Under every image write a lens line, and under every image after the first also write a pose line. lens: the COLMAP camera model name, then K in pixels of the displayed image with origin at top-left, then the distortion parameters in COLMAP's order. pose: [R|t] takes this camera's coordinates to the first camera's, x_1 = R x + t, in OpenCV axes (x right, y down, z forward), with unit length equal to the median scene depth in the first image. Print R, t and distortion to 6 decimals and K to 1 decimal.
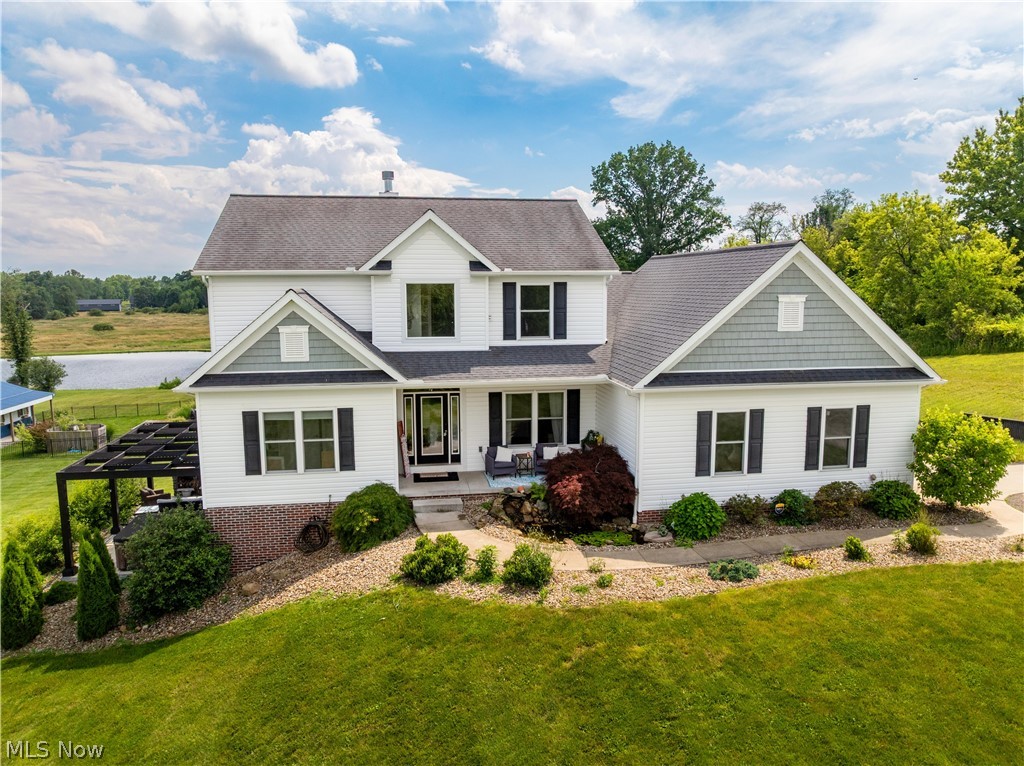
lens RADIAL K [[739.6, 0, 512.0], [0, 739.6, 383.0], [0, 0, 1]] dist [-0.034339, 0.004589]
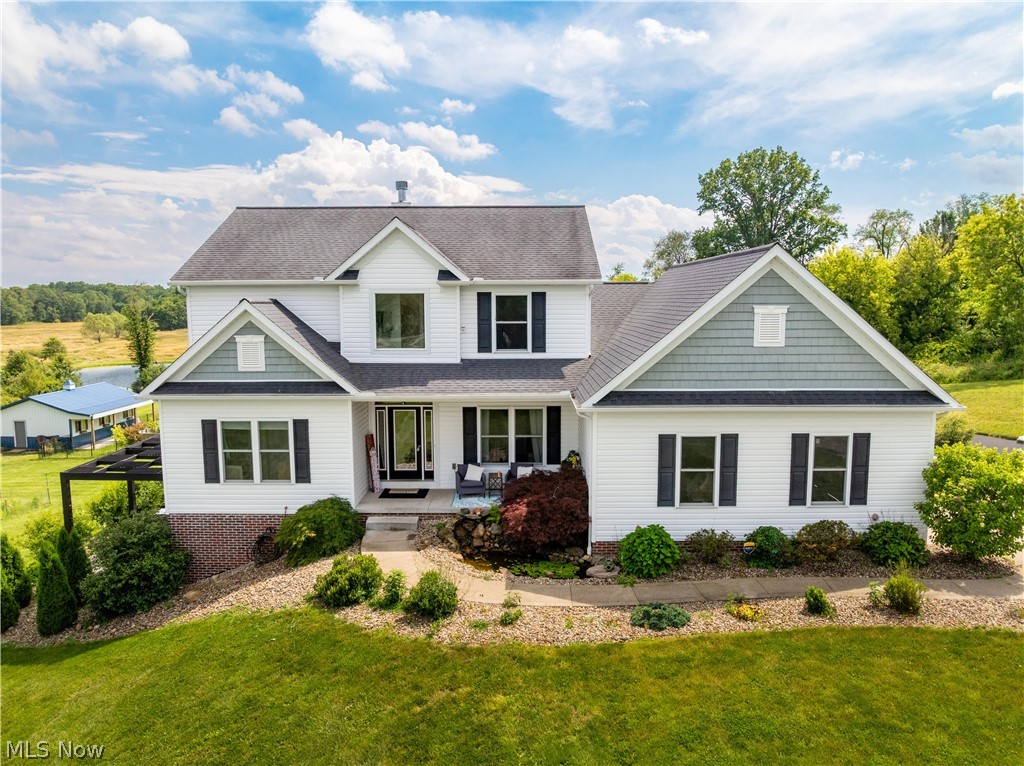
lens RADIAL K [[739.6, 0, 512.0], [0, 739.6, 383.0], [0, 0, 1]] dist [-0.034339, 0.004589]
pose [[0.985126, 0.020295, -0.170631, 0.222546], [-0.023273, 0.999609, -0.015468, -0.005964], [0.170250, 0.019209, 0.985214, 0.077988]]
